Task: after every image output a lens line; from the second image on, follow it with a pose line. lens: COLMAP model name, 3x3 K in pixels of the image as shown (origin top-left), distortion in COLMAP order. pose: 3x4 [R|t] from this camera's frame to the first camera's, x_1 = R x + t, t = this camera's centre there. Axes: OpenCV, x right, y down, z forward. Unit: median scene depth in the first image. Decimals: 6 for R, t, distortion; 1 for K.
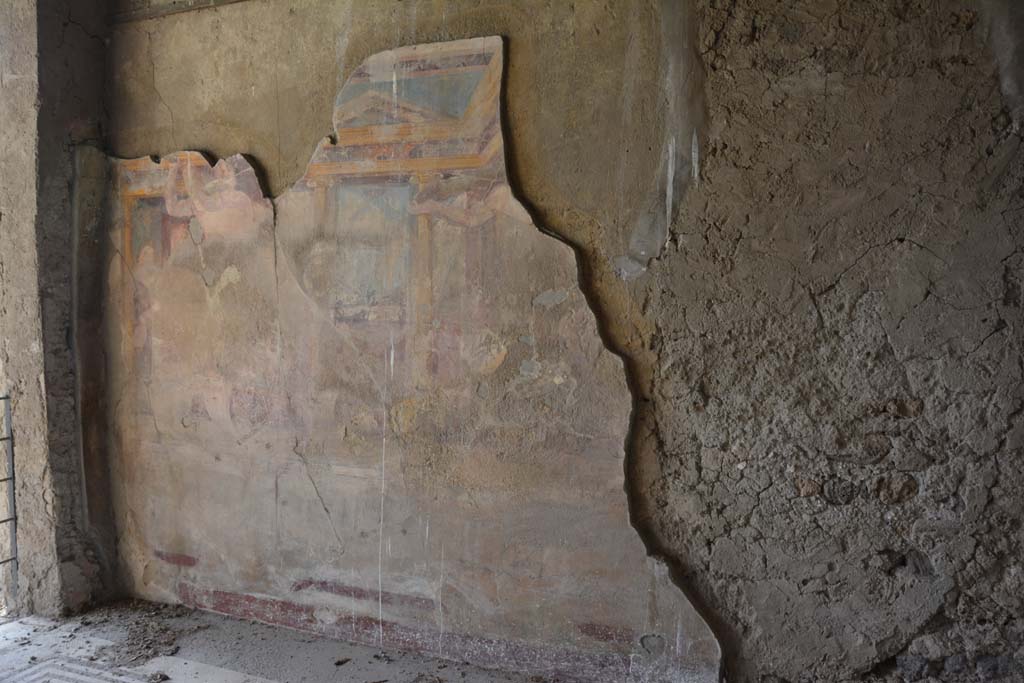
lens RADIAL K [[798.8, 0, 512.0], [0, 798.8, 341.5], [0, 0, 1]] dist [-0.161264, 0.120736]
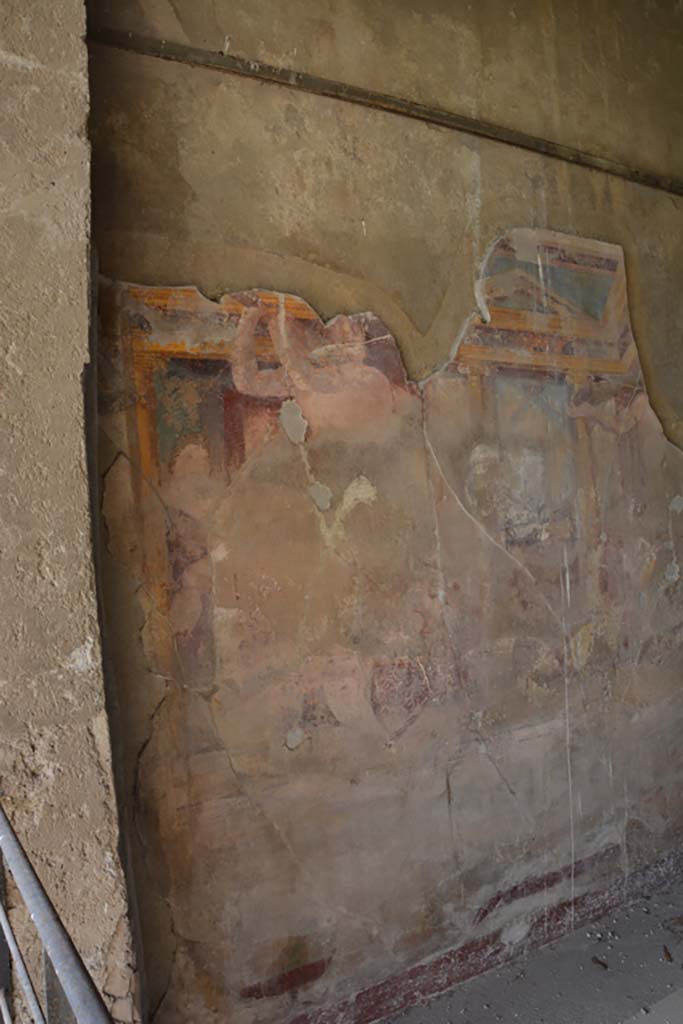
lens RADIAL K [[798.8, 0, 341.5], [0, 798.8, 512.0], [0, 0, 1]] dist [-0.161264, 0.120736]
pose [[0.628954, -0.035186, 0.776646, -0.937668], [0.114823, 0.992224, -0.048034, -0.040044], [-0.768917, 0.119388, 0.628103, 0.628911]]
